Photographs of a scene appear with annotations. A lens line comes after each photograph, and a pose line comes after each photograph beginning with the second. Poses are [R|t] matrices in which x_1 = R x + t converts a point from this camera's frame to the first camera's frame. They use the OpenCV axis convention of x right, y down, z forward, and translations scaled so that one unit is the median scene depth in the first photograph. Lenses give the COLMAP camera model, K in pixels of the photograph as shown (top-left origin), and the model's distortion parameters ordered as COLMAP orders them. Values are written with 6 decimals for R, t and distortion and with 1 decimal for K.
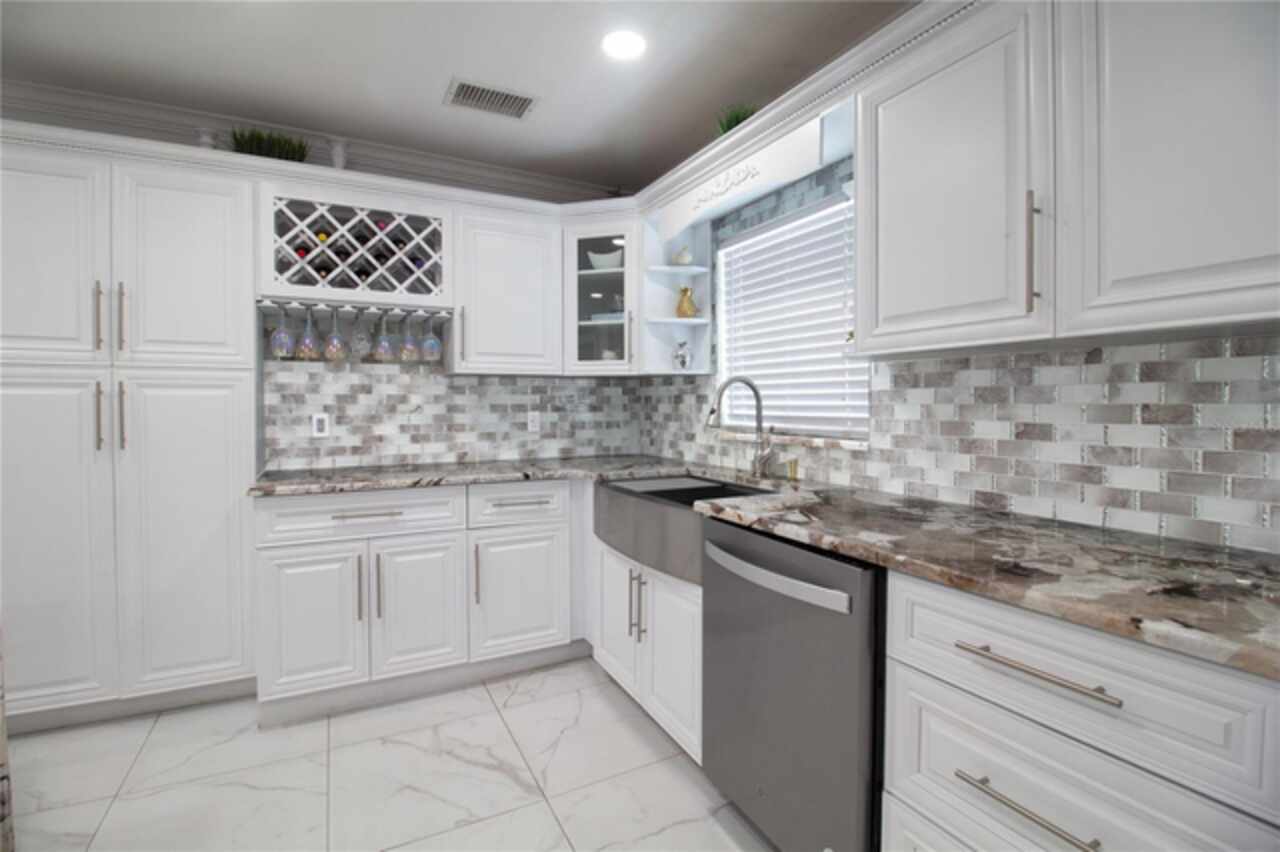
lens RADIAL K [[589.8, 0, 638.2], [0, 589.8, 421.3], [0, 0, 1]] dist [-0.016089, -0.000544]
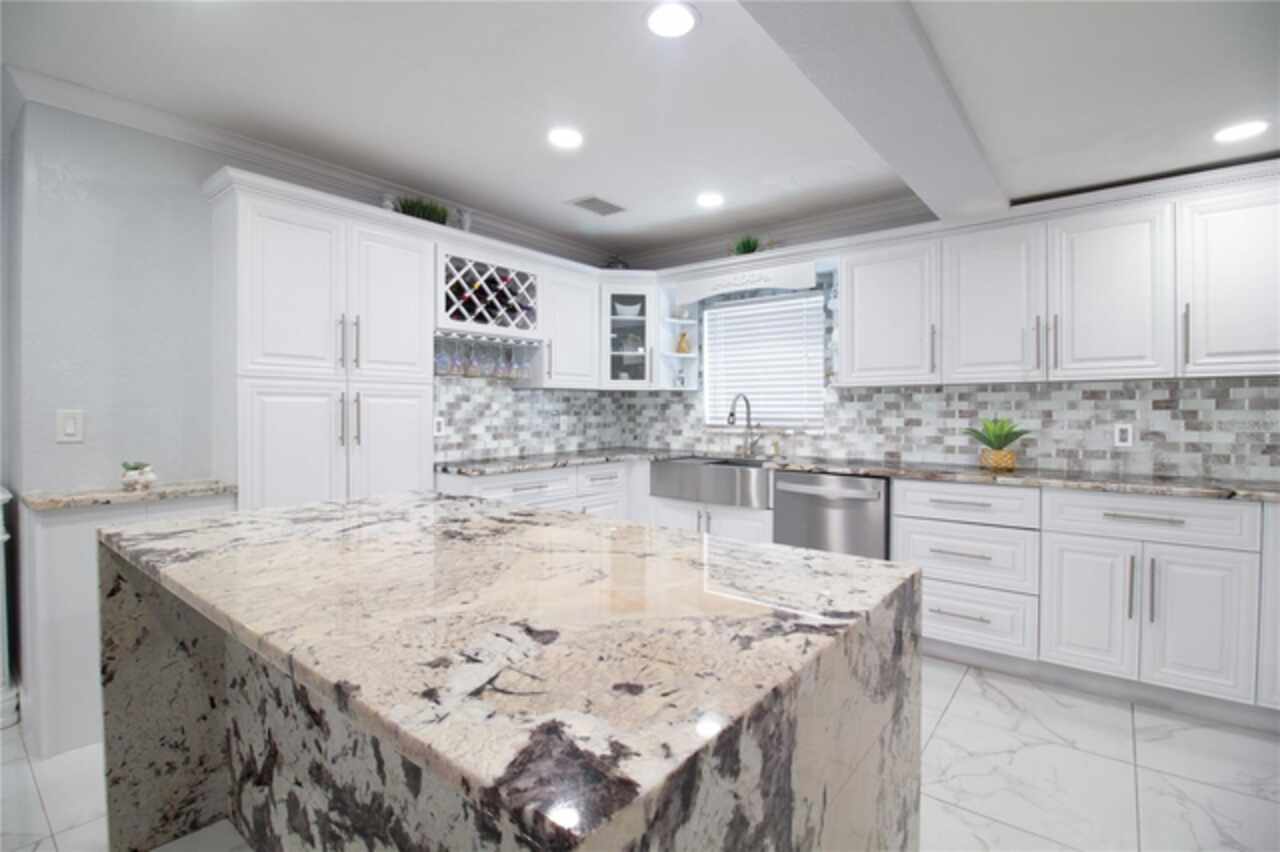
lens RADIAL K [[589.8, 0, 637.8], [0, 589.8, 418.9], [0, 0, 1]] dist [-0.016089, -0.000544]
pose [[0.912734, -0.005493, 0.408517, -0.697154], [0.011688, 0.999851, -0.012668, 0.011770], [-0.408387, 0.016337, 0.912663, -0.355913]]
